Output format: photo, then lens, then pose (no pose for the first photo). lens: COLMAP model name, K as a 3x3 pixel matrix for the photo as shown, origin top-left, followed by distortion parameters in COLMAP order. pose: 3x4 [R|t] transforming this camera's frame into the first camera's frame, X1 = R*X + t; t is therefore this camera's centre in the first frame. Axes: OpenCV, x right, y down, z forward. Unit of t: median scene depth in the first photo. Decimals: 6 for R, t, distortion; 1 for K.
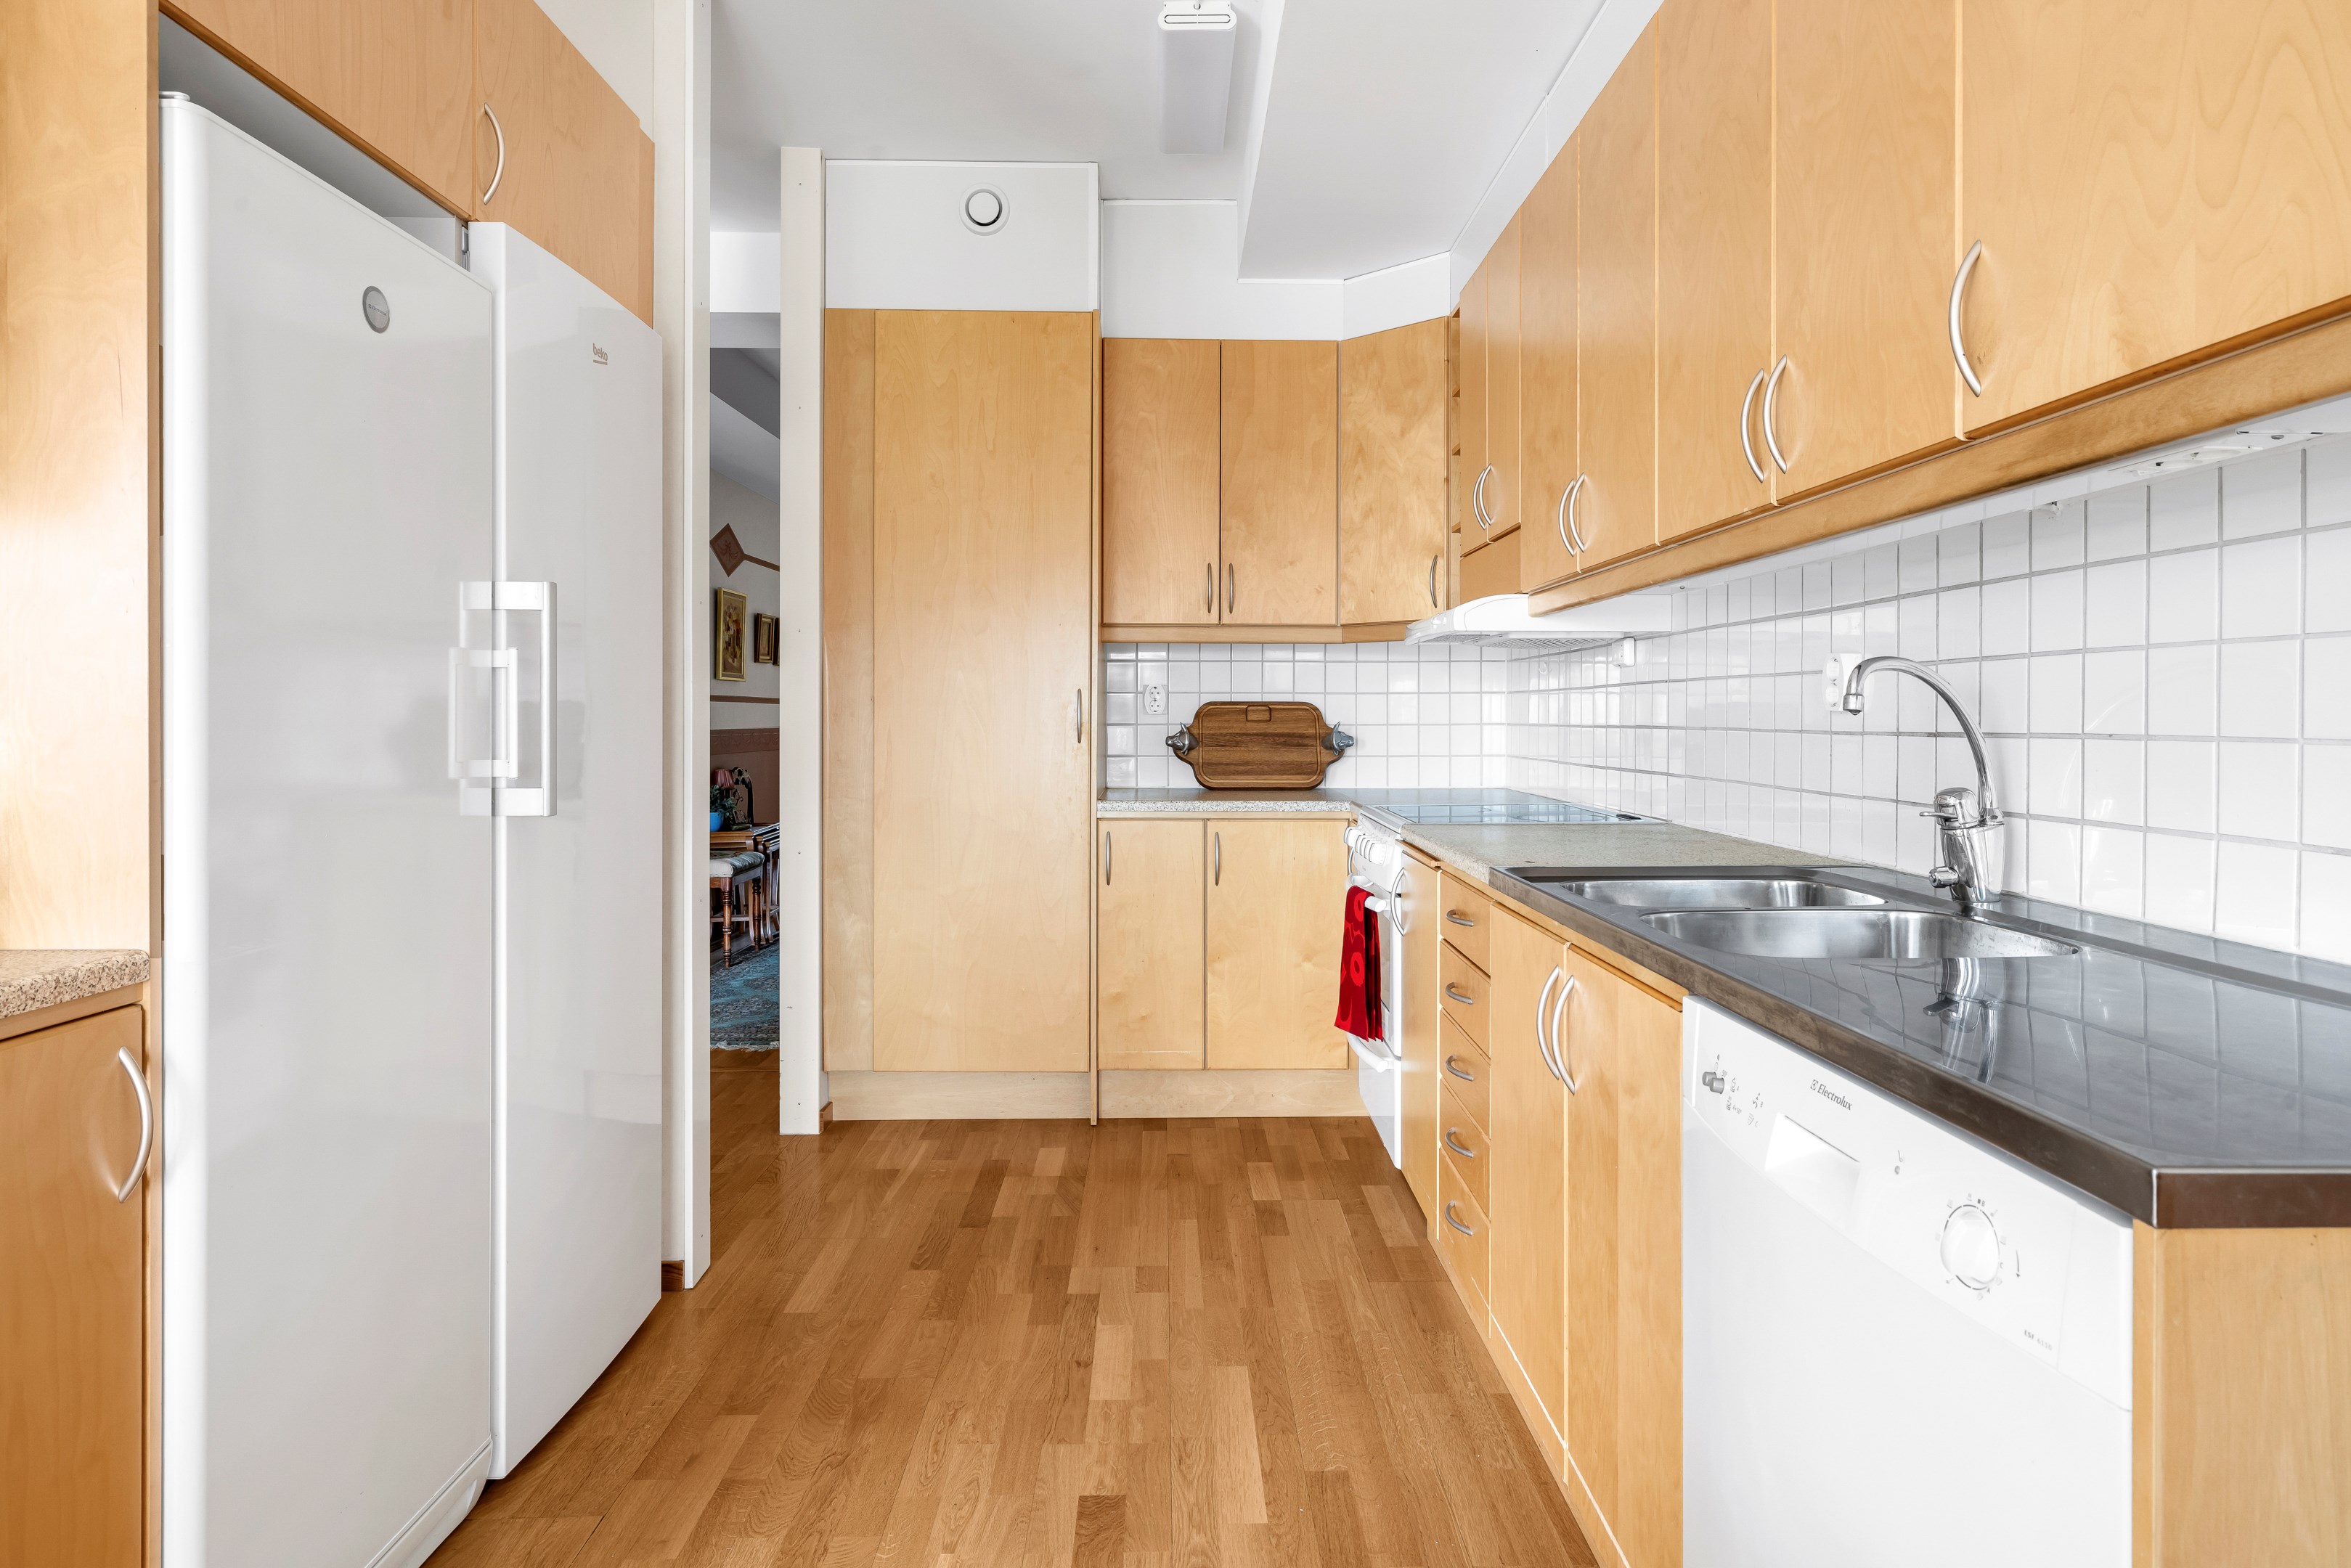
lens RADIAL K [[1315.0, 0, 1215.8], [0, 1315.0, 722.7], [0, 0, 1]] dist [-0.006189, -0.000376]
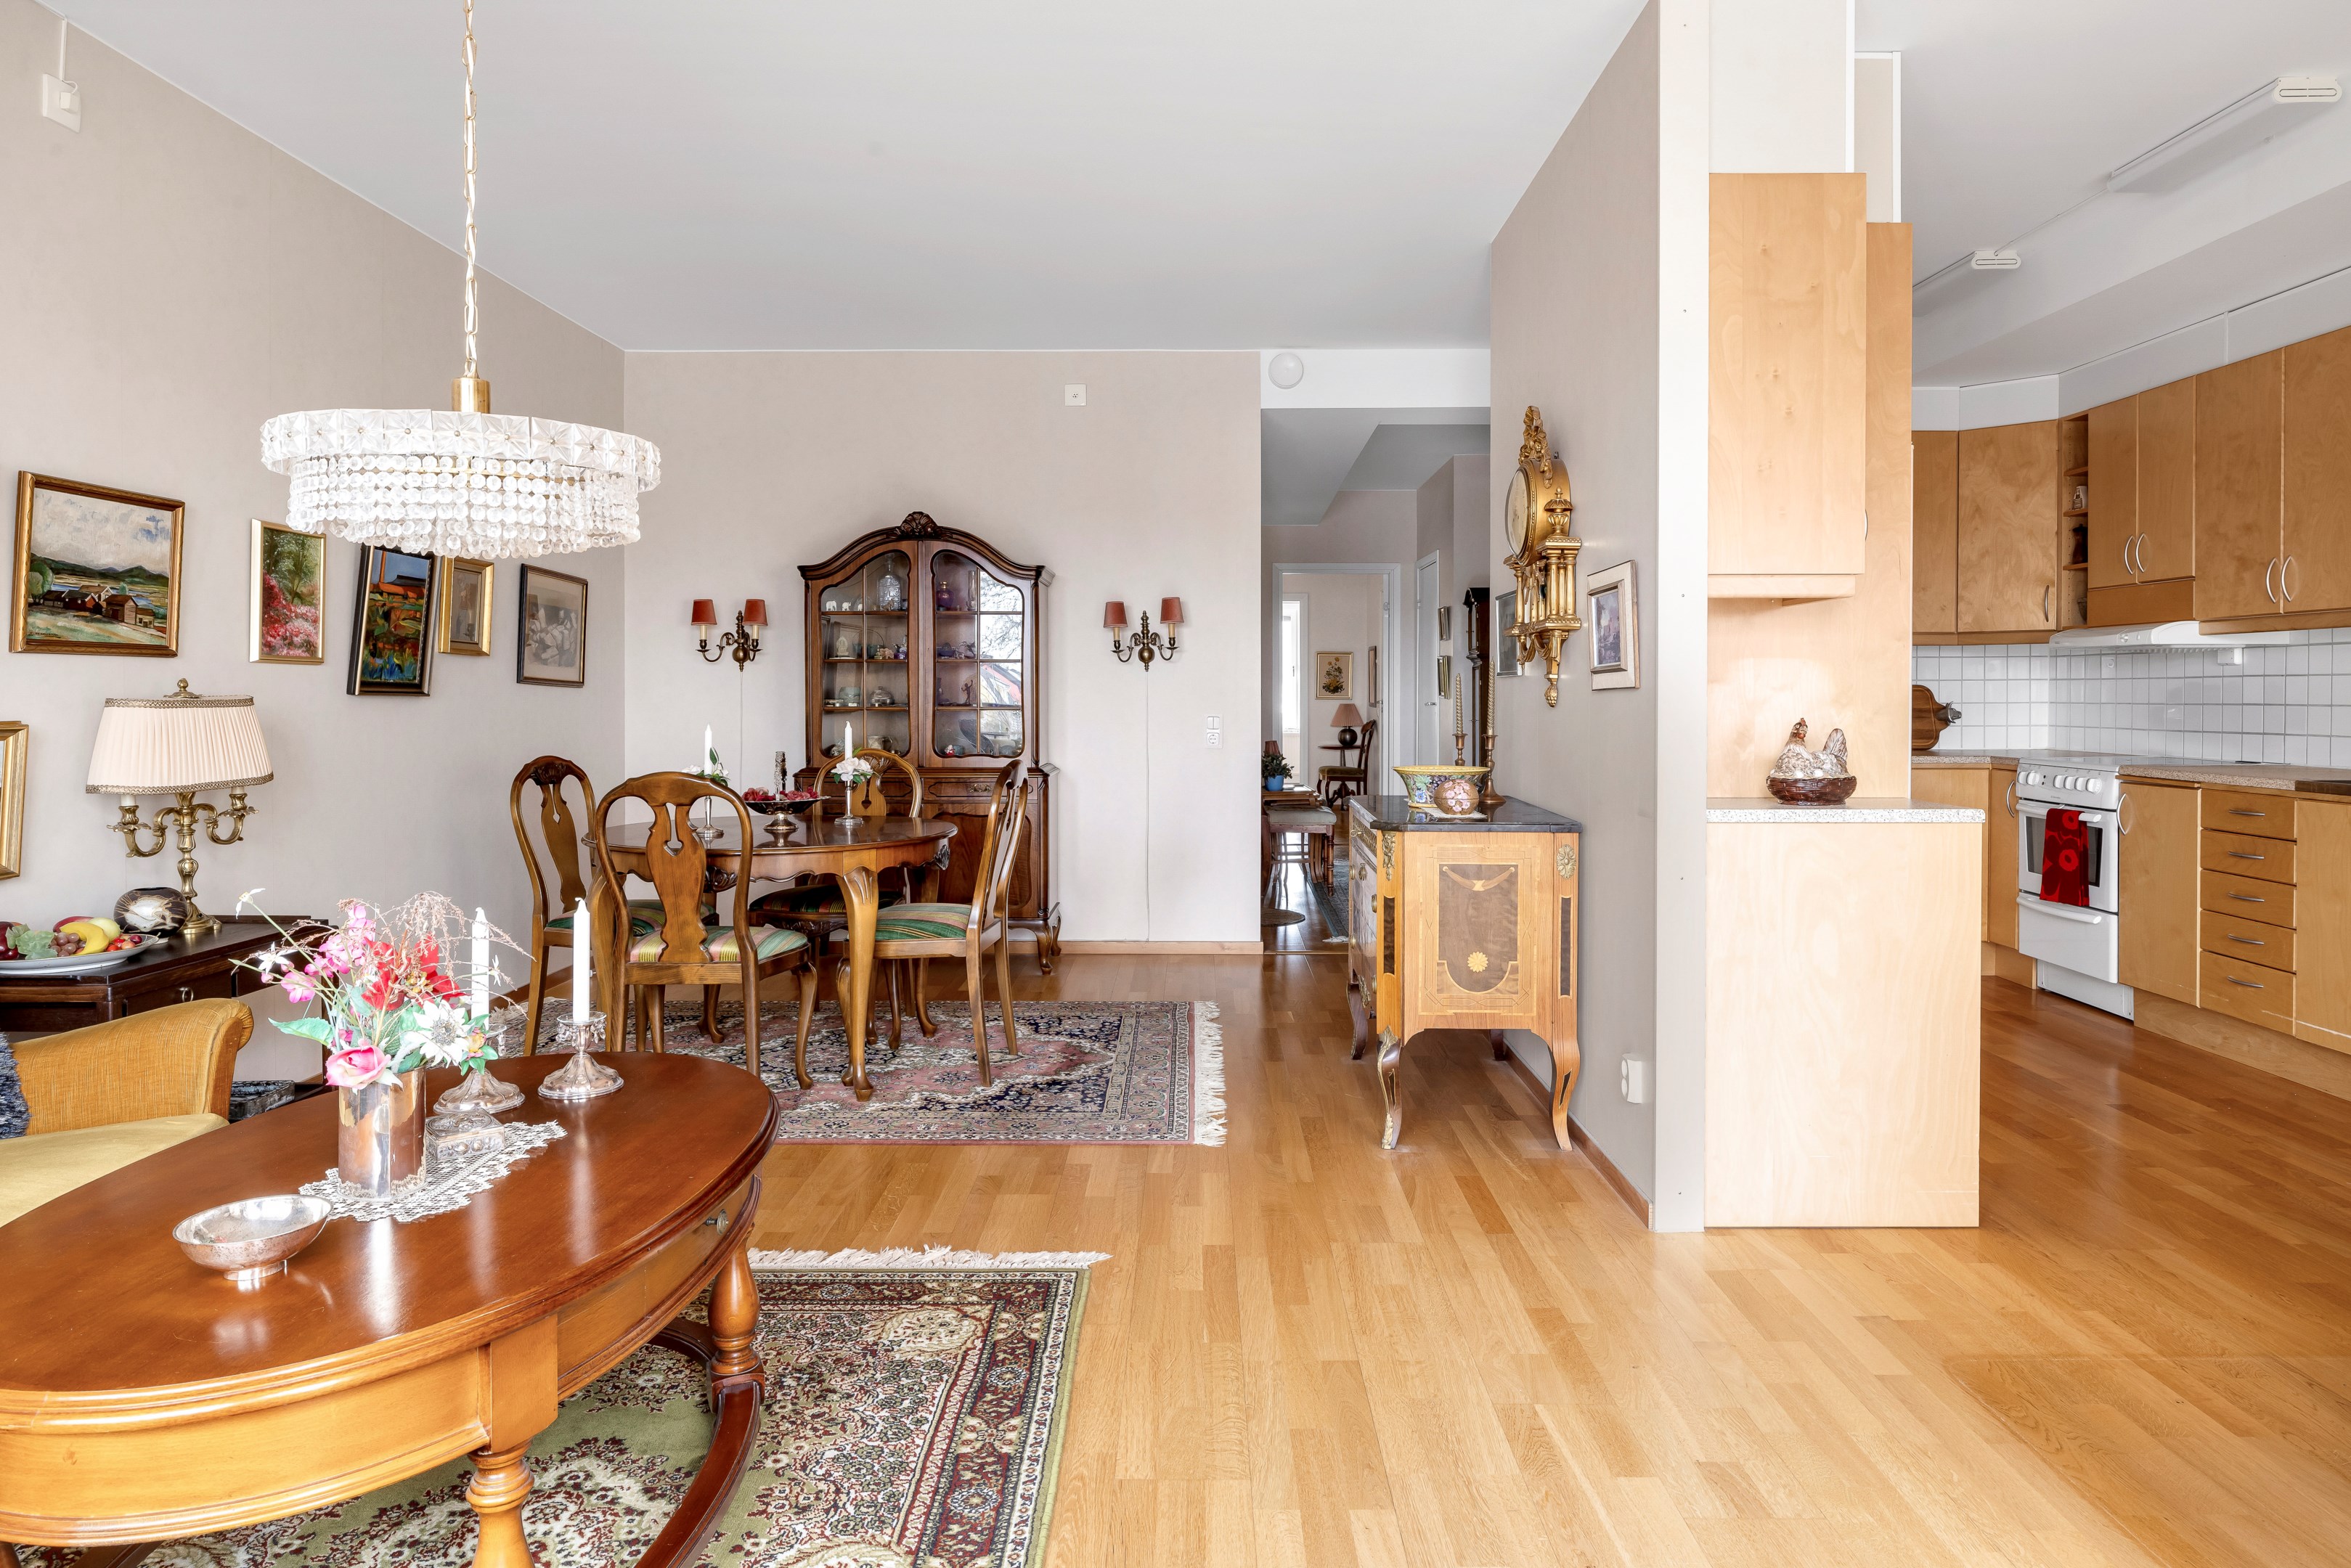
lens RADIAL K [[1433.9, 0, 1176.1], [0, 1433.9, 703.7], [0, 0, 1]] dist [-0.004298, -0.001047]
pose [[0.999377, 0.005286, -0.034887, -0.711685], [-0.005257, 0.999986, 0.000912, 0.005608], [0.034892, -0.000728, 0.999391, -0.584578]]
